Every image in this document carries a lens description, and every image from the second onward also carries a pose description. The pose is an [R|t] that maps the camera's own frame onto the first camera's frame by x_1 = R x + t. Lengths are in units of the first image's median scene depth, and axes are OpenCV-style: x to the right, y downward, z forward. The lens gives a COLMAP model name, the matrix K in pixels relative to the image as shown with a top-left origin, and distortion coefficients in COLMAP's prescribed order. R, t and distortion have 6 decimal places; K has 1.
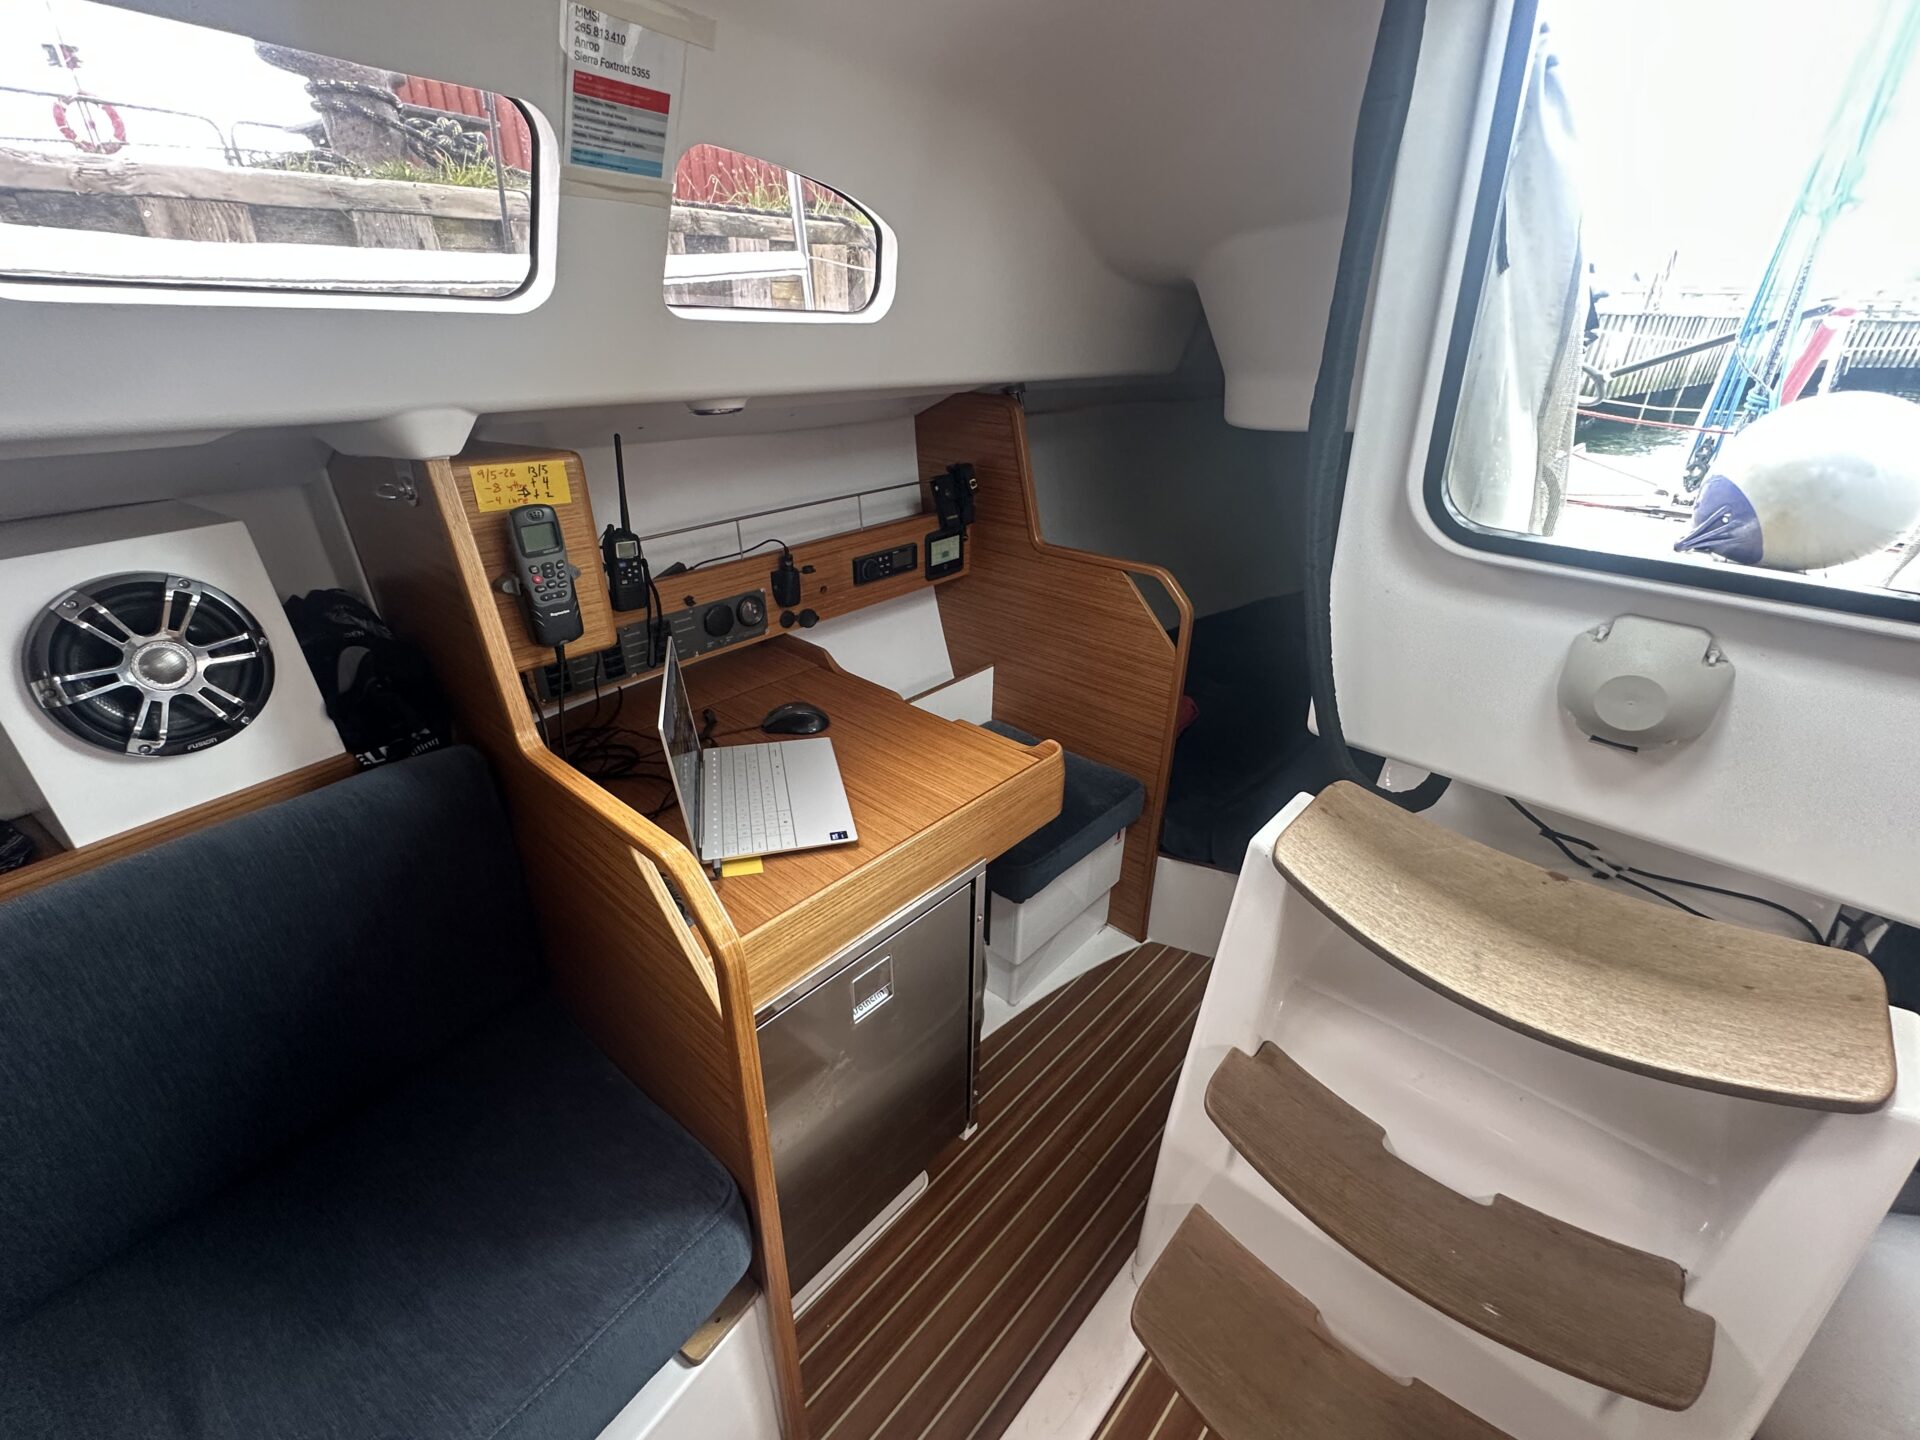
lens RADIAL K [[843.8, 0, 958.1], [0, 843.8, 711.6], [0, 0, 1]] dist [0.000089, 0.000405]
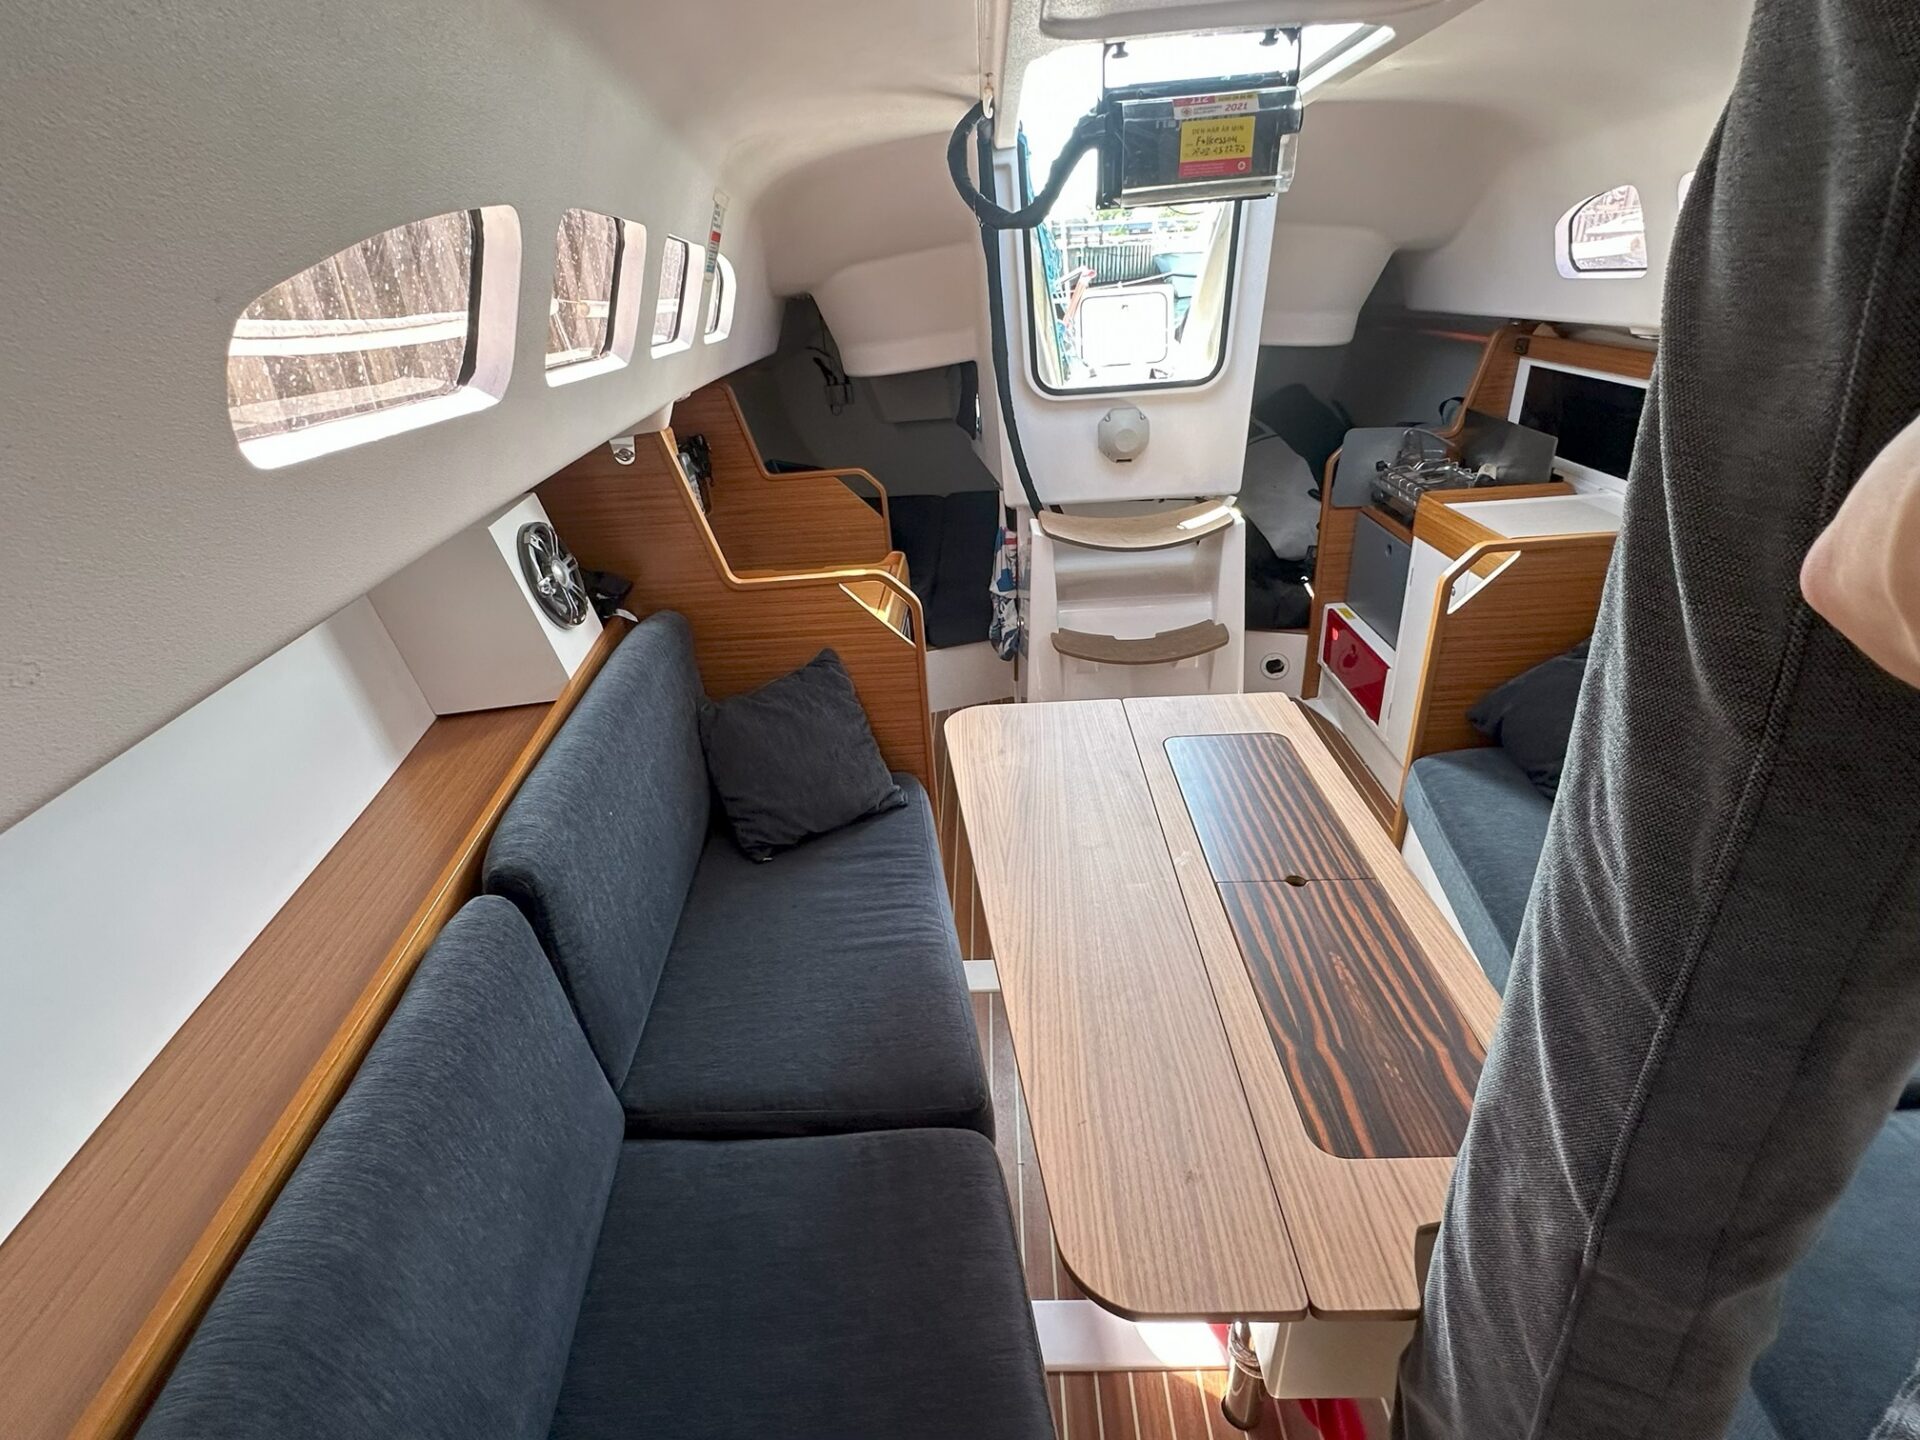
lens RADIAL K [[913.8, 0, 960.0], [0, 913.8, 720.0], [0, 0, 1]] dist [-0.002457, -0.000184]
pose [[0.753199, -0.350058, 0.556912, -1.314645], [0.354302, 0.929228, 0.104906, 0.280514], [-0.554221, 0.118300, 0.823920, -0.842896]]
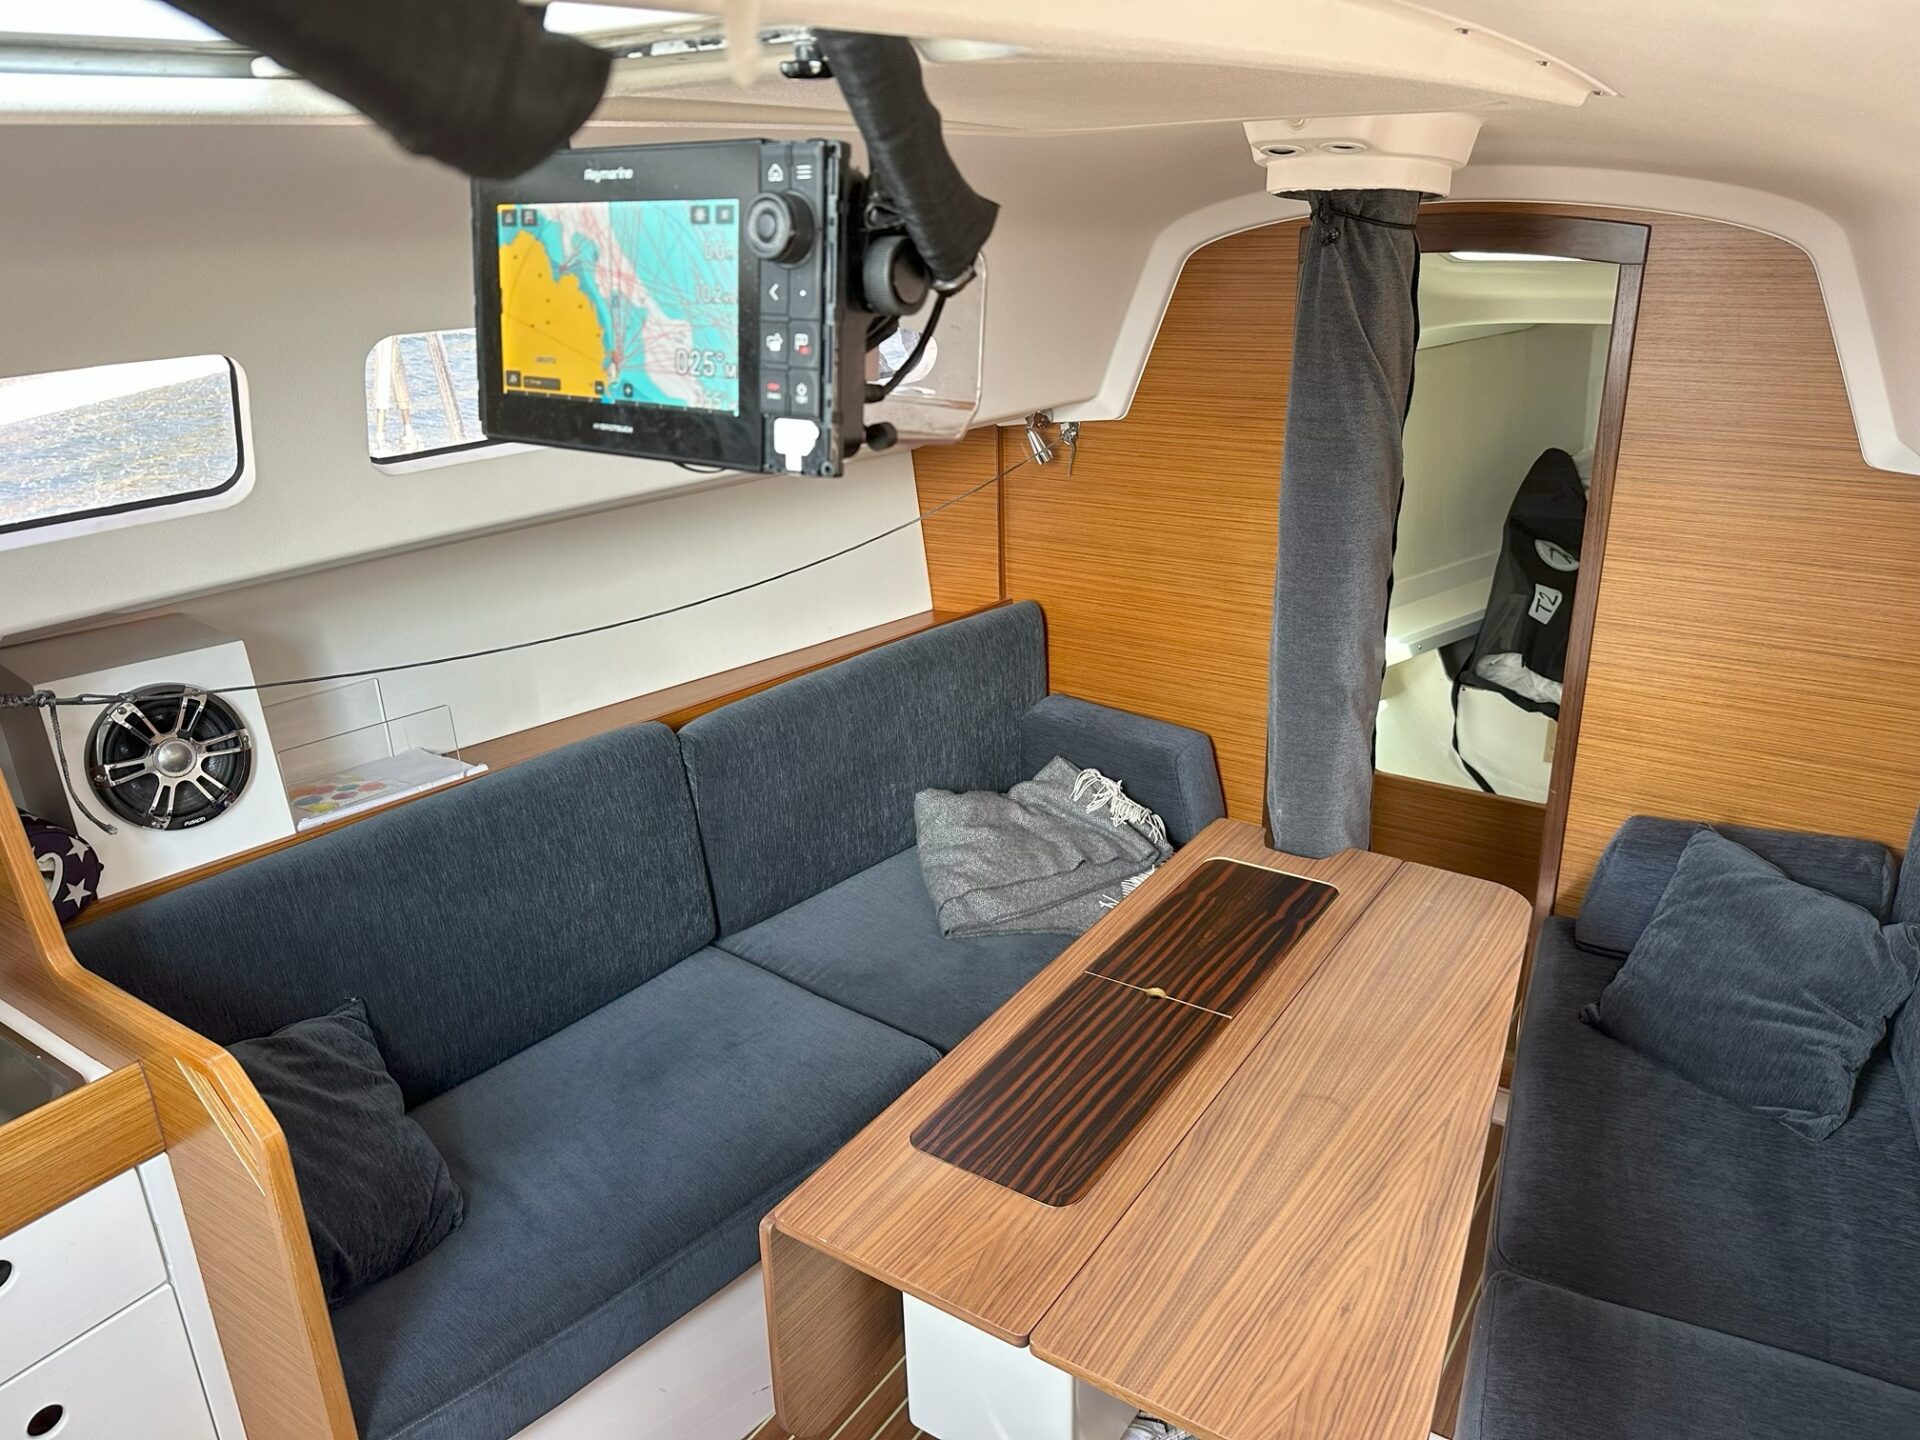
lens RADIAL K [[1333.7, 0, 970.3], [0, 1333.7, 717.7], [0, 0, 1]] dist [0.069591, -0.095044]
pose [[-0.989011, 0.053511, -0.137817, 0.089685], [-0.063417, 0.688526, 0.722433, -0.728379], [0.133549, 0.723234, -0.677567, 0.831484]]
